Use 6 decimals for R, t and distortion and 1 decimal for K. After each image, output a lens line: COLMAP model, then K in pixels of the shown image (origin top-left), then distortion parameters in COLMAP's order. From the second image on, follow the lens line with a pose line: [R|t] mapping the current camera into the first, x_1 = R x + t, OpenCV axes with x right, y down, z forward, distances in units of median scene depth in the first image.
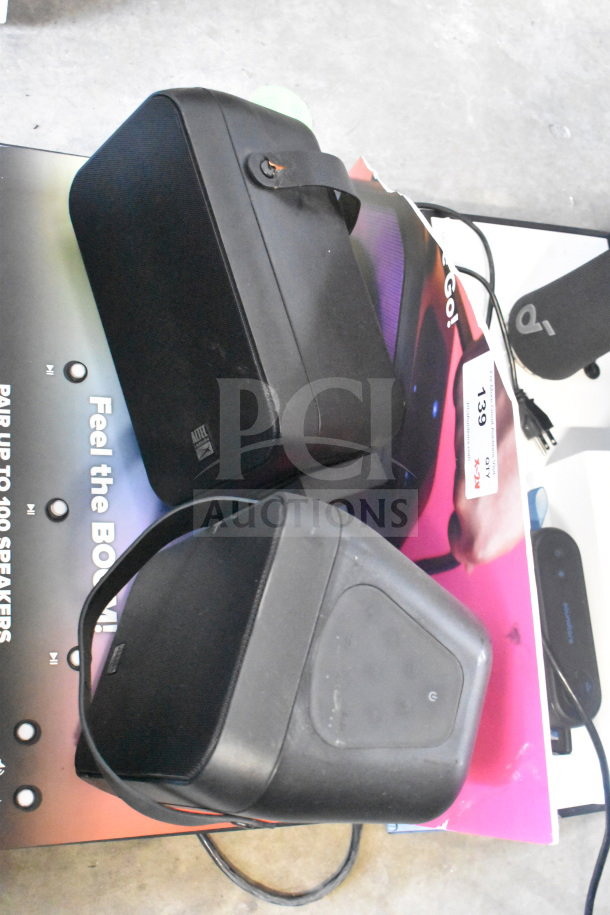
lens RADIAL K [[1094.5, 0, 305.0], [0, 1094.5, 457.5], [0, 0, 1]] dist [-0.056866, 0.035205]
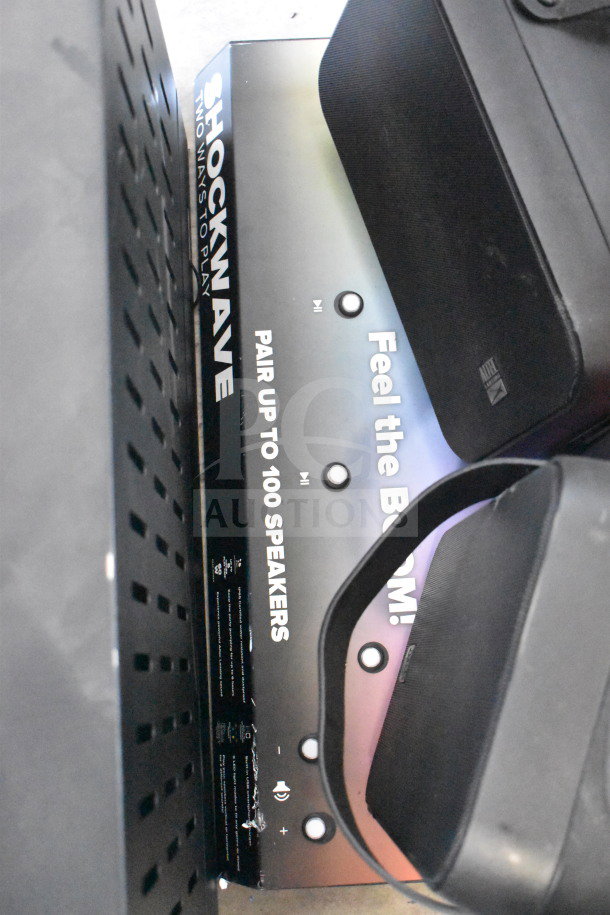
lens RADIAL K [[1094.5, 0, 305.0], [0, 1094.5, 457.5], [0, 0, 1]] dist [-0.056866, 0.035205]
pose [[0.920748, -0.065946, -0.384545, 0.068802], [0.095336, 0.993763, 0.057849, -0.016146], [0.378331, -0.089925, 0.921292, 0.236829]]
